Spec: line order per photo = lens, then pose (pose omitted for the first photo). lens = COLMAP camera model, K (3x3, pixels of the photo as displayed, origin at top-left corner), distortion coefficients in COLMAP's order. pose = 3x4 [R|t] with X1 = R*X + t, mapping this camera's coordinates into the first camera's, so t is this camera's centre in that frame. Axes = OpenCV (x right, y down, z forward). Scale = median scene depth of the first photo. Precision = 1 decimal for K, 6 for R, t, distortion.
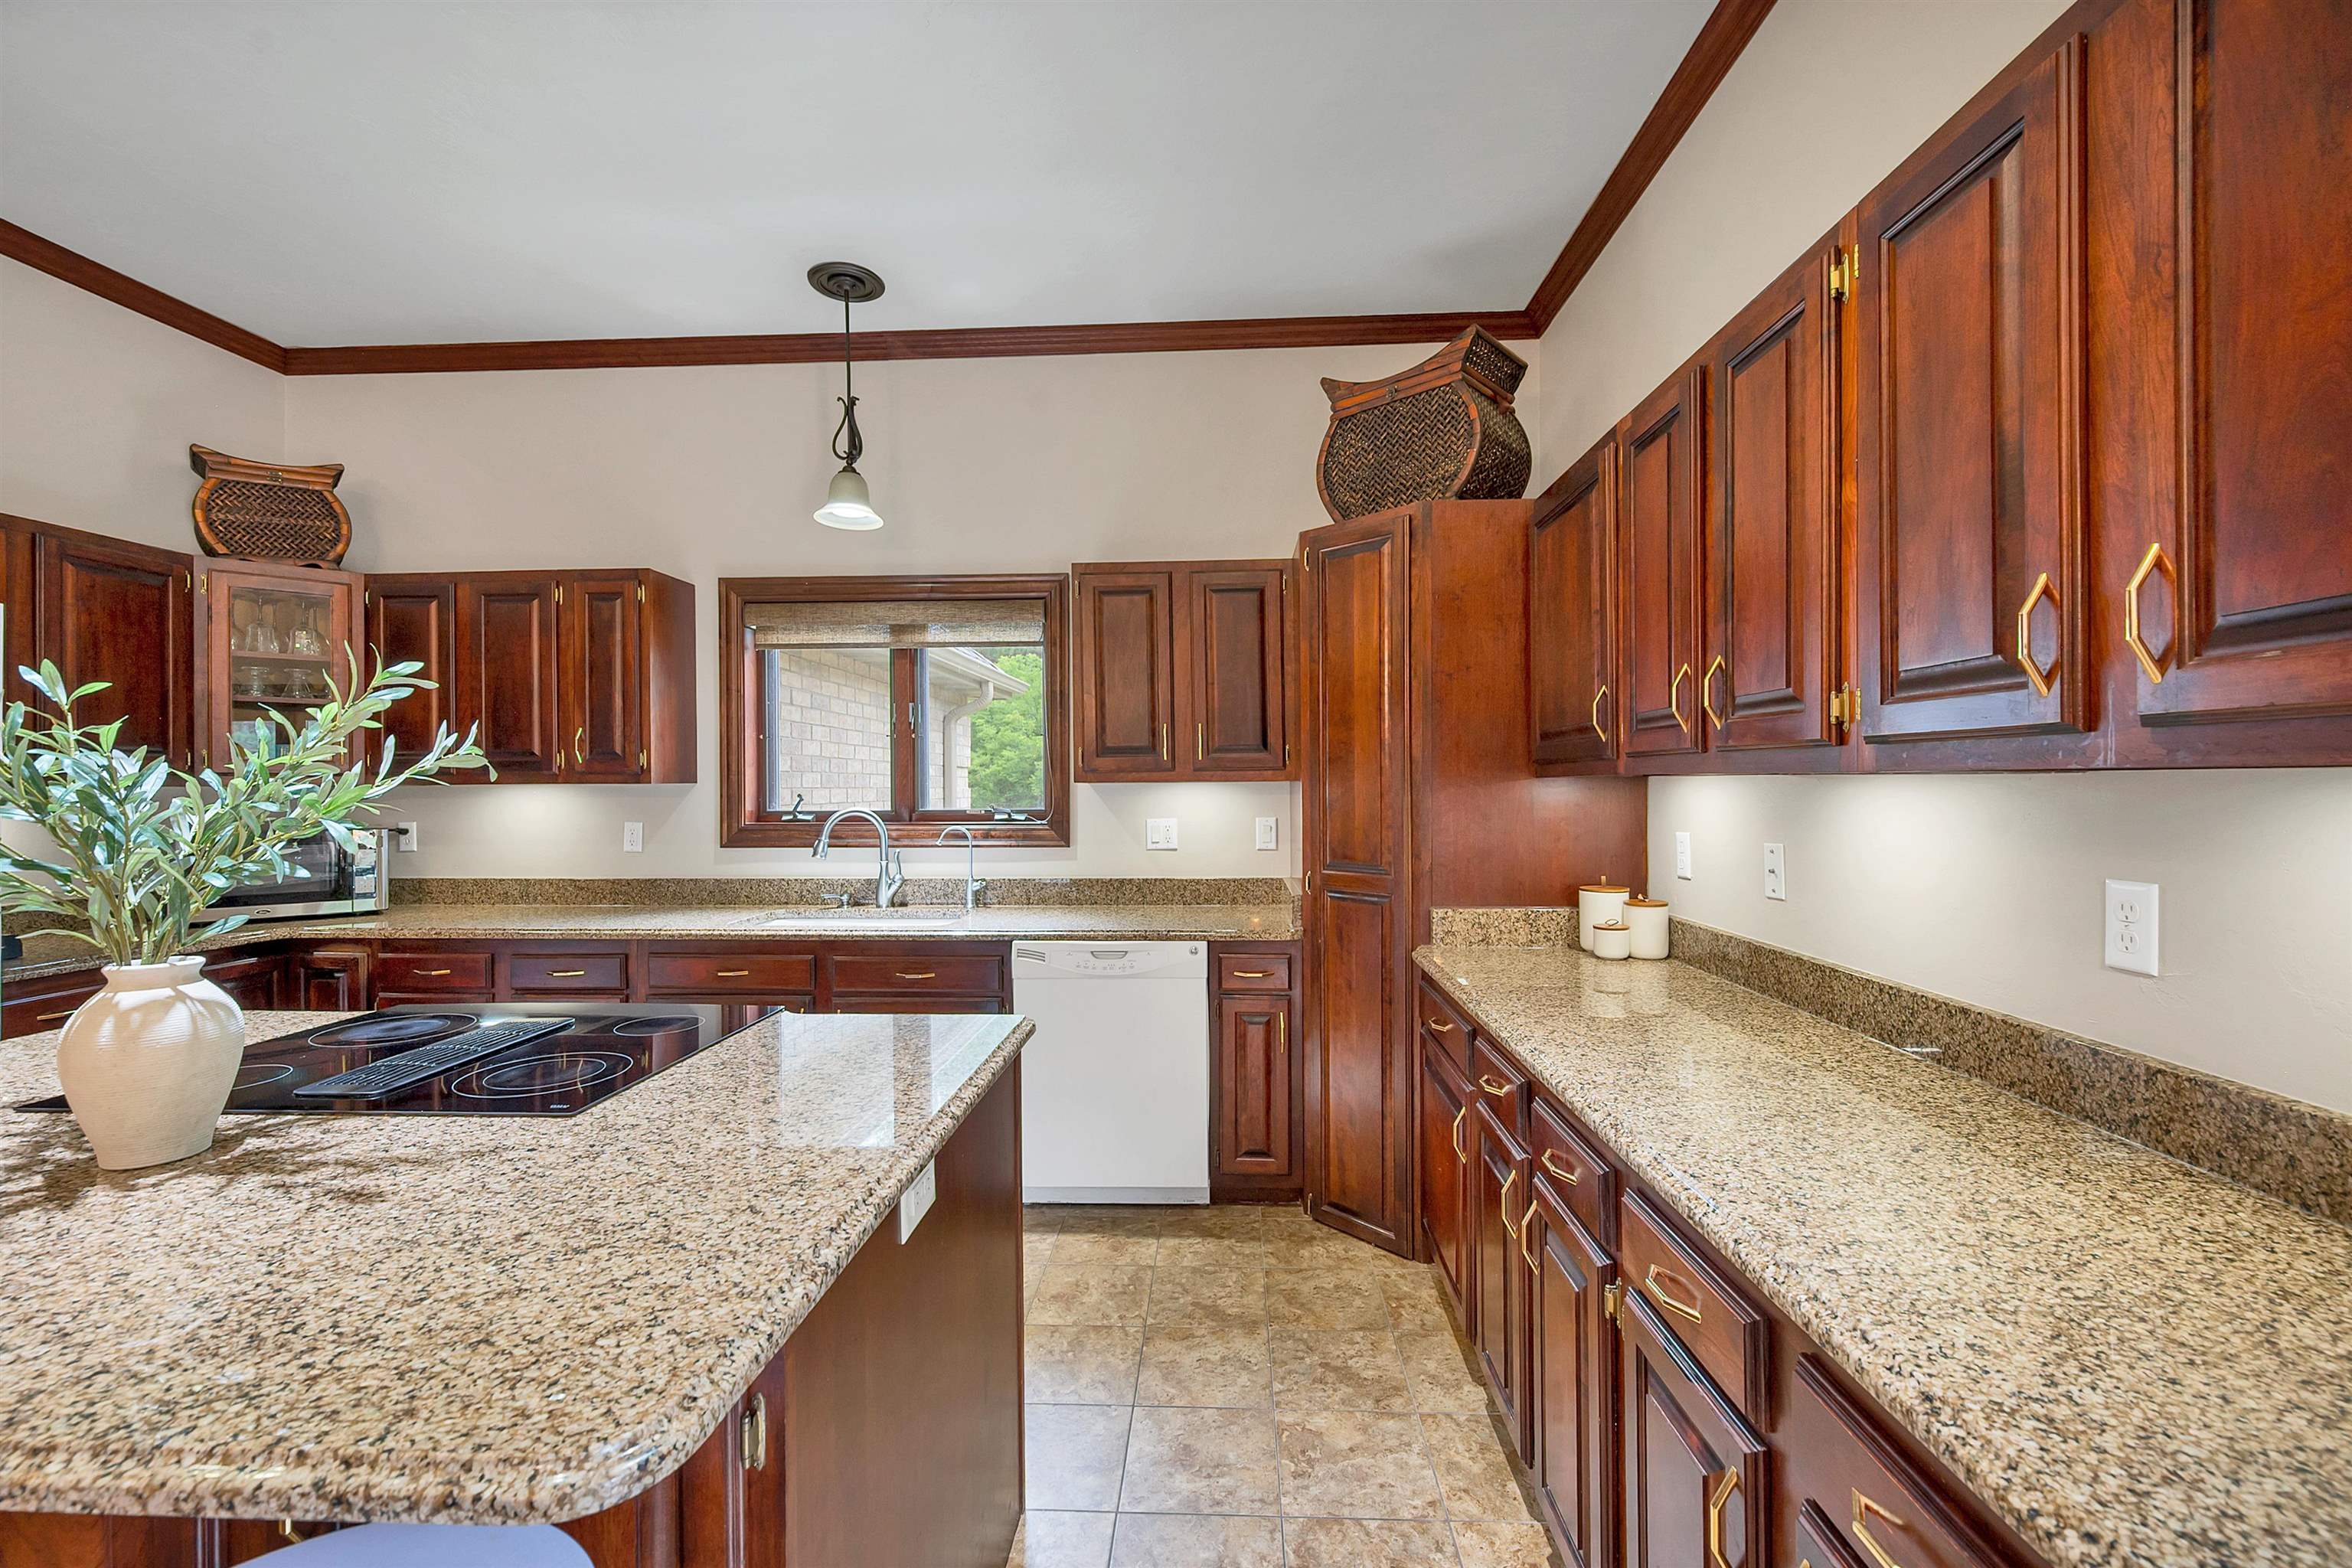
lens RADIAL K [[960.3, 0, 1178.7], [0, 960.3, 786.9], [0, 0, 1]] dist [-0.001597, -0.000242]
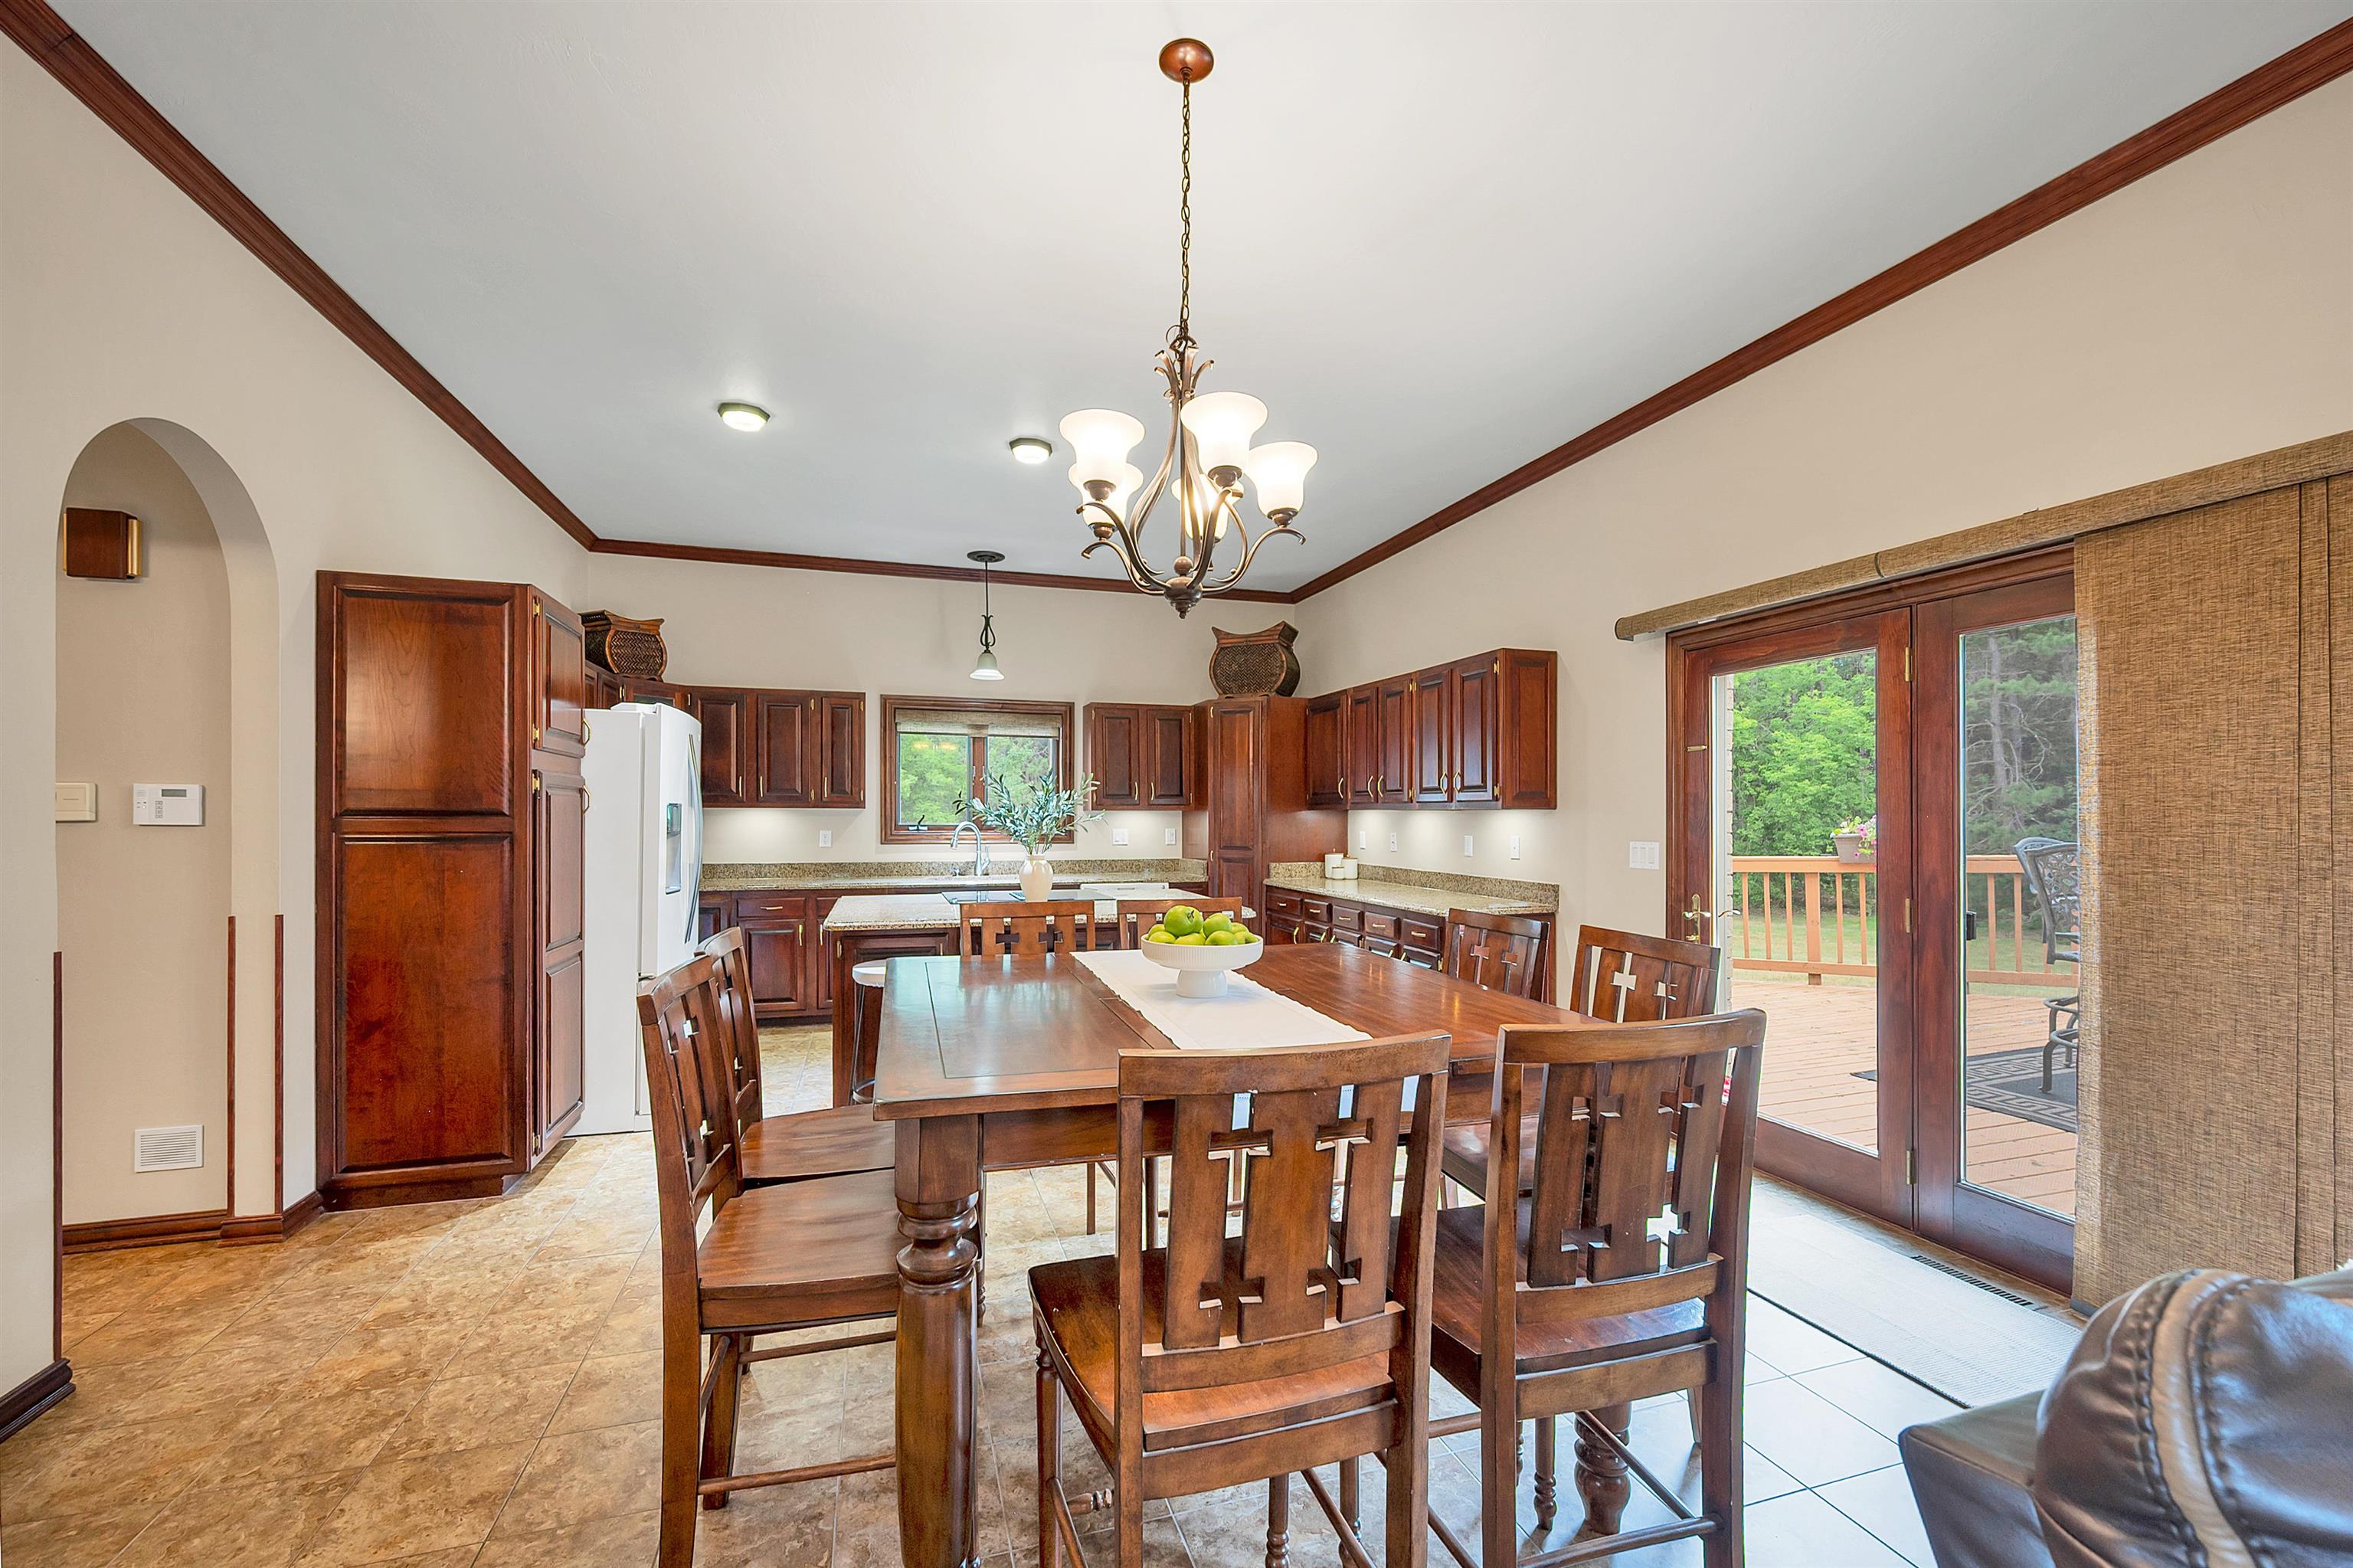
lens RADIAL K [[946.6, 0, 1169.4], [0, 946.6, 810.9], [0, 0, 1]] dist [-0.000012, -0.000003]
pose [[0.939632, 0.009245, 0.342063, -0.677203], [-0.007181, 0.999948, -0.007300, 0.010834], [-0.342112, 0.004403, 0.939649, -0.995838]]
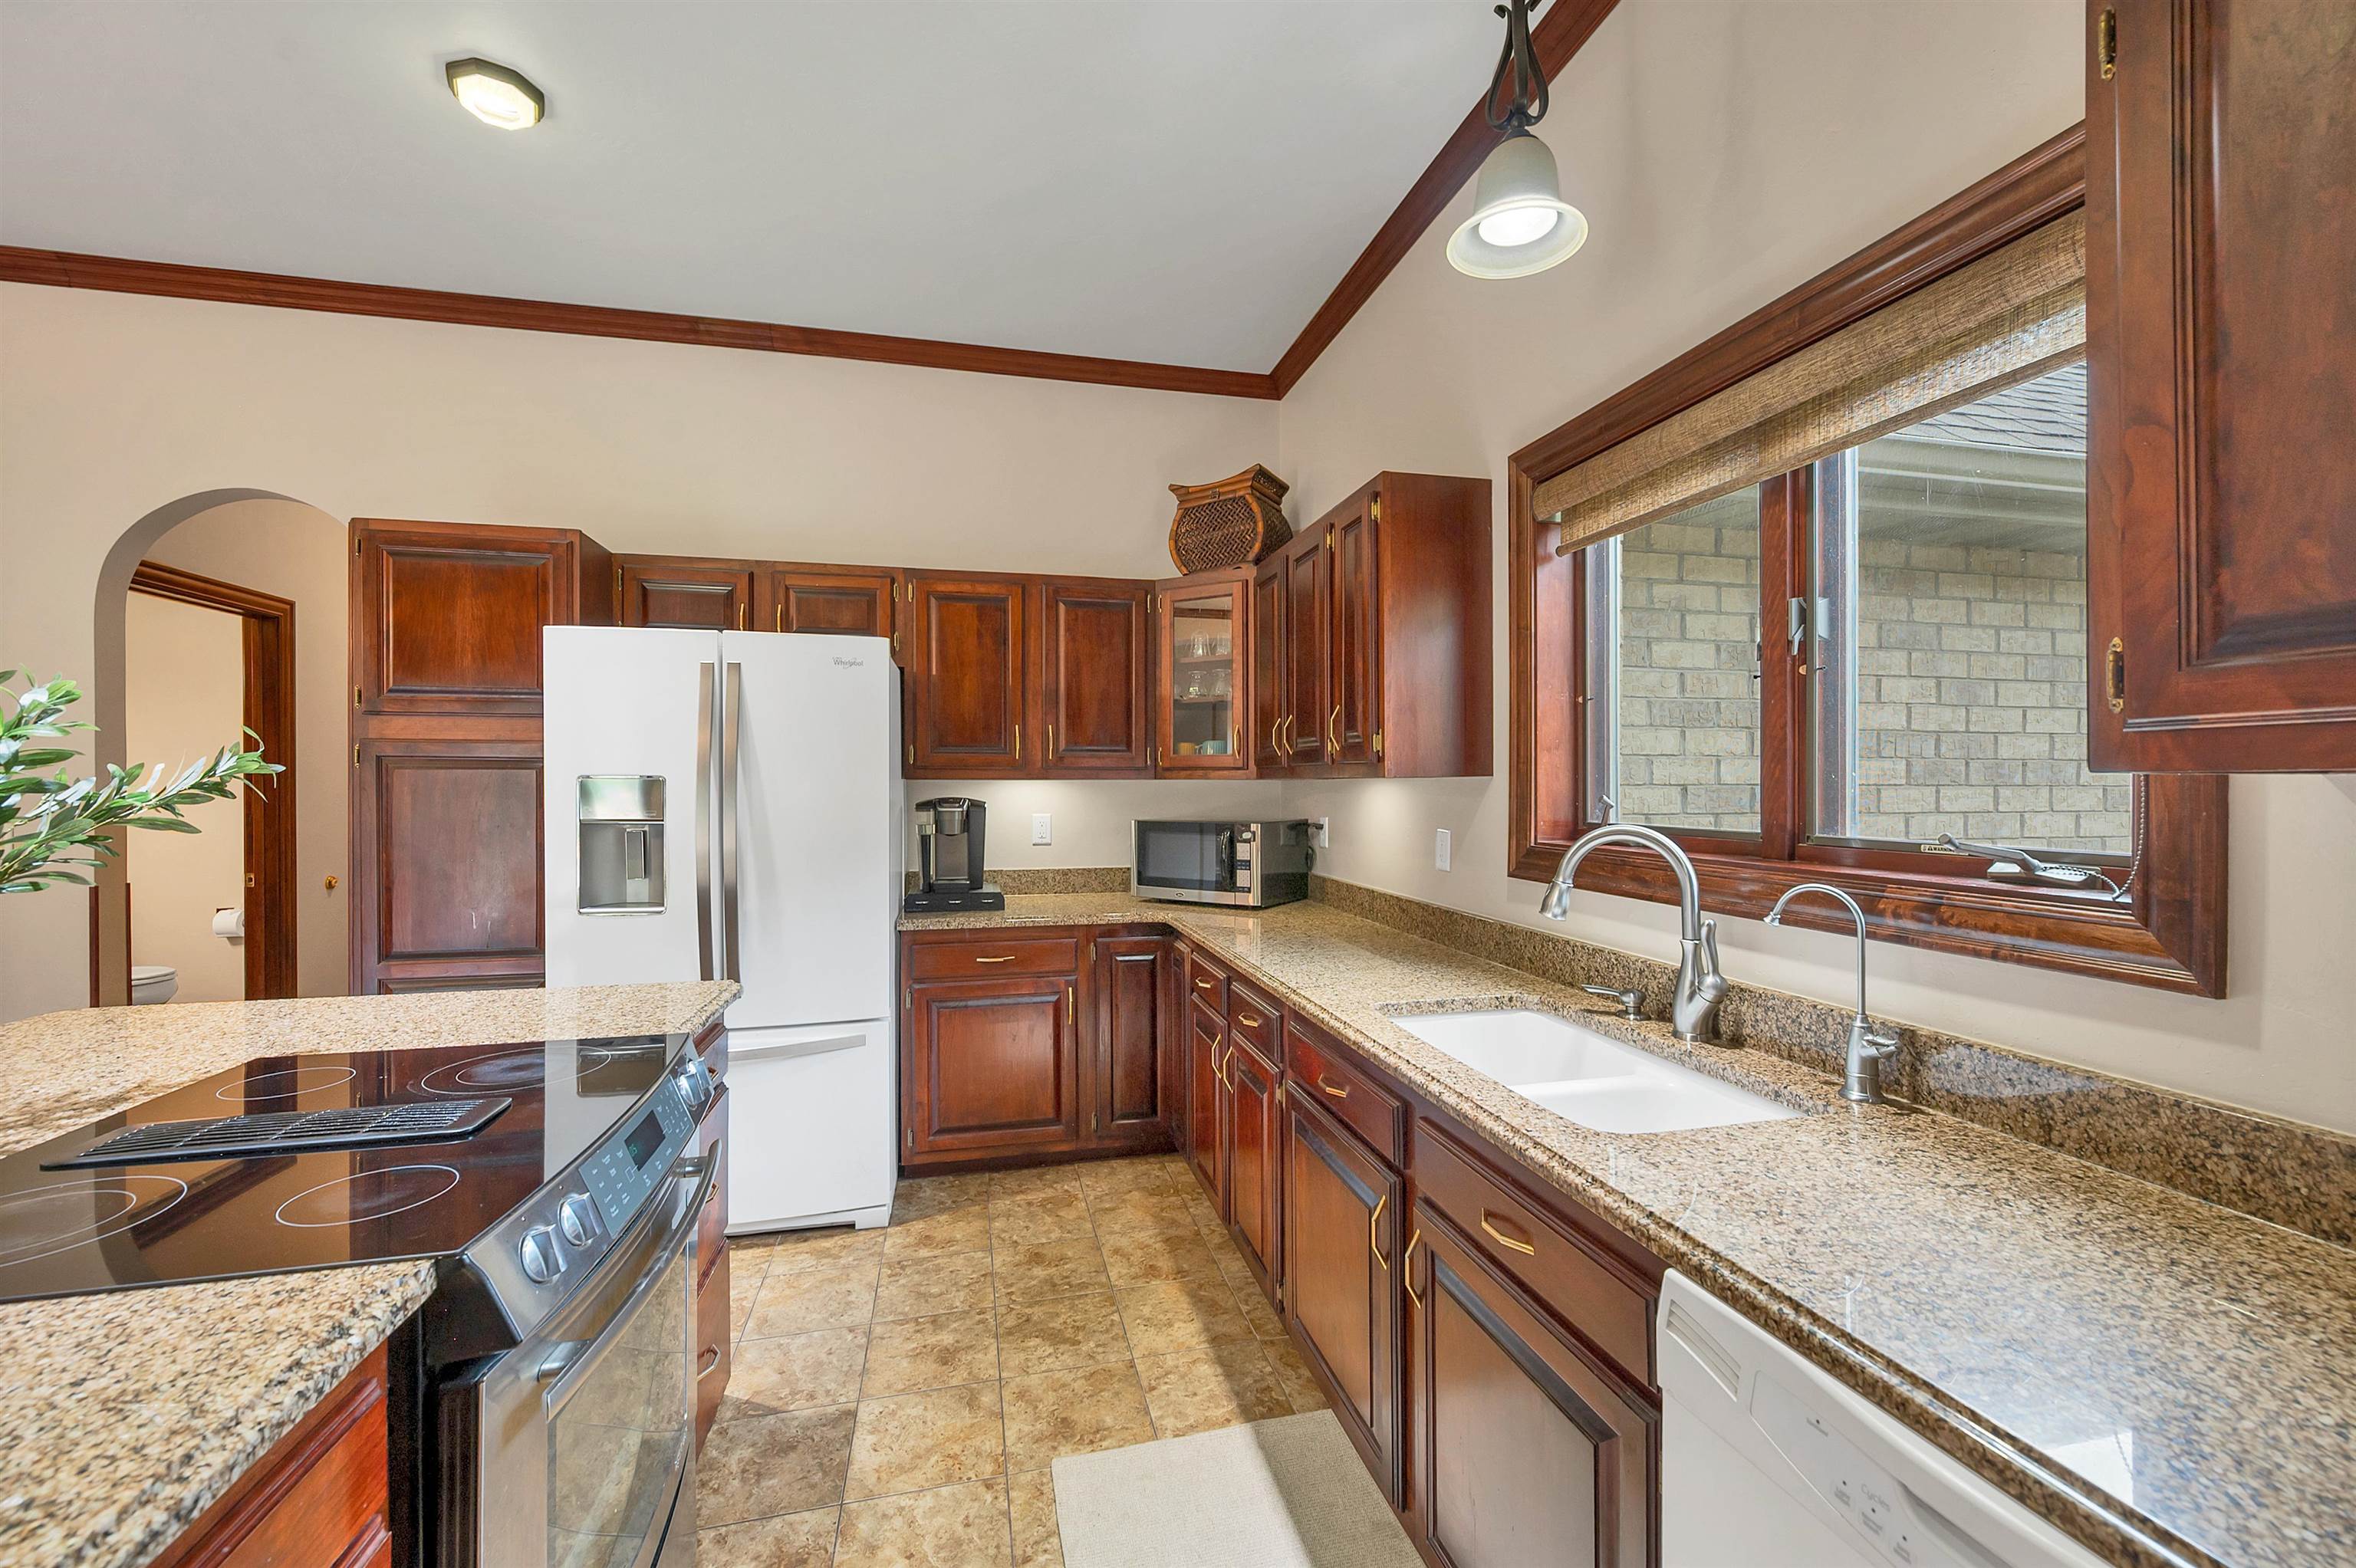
lens RADIAL K [[946.4, 0, 1185.0], [0, 946.4, 784.0], [0, 0, 1]] dist [0.001387, 0.000049]
pose [[0.275748, 0.005201, -0.961216, 0.081610], [-0.003445, 0.999984, 0.004422, -0.000338], [0.961224, 0.002091, 0.275762, 0.728006]]
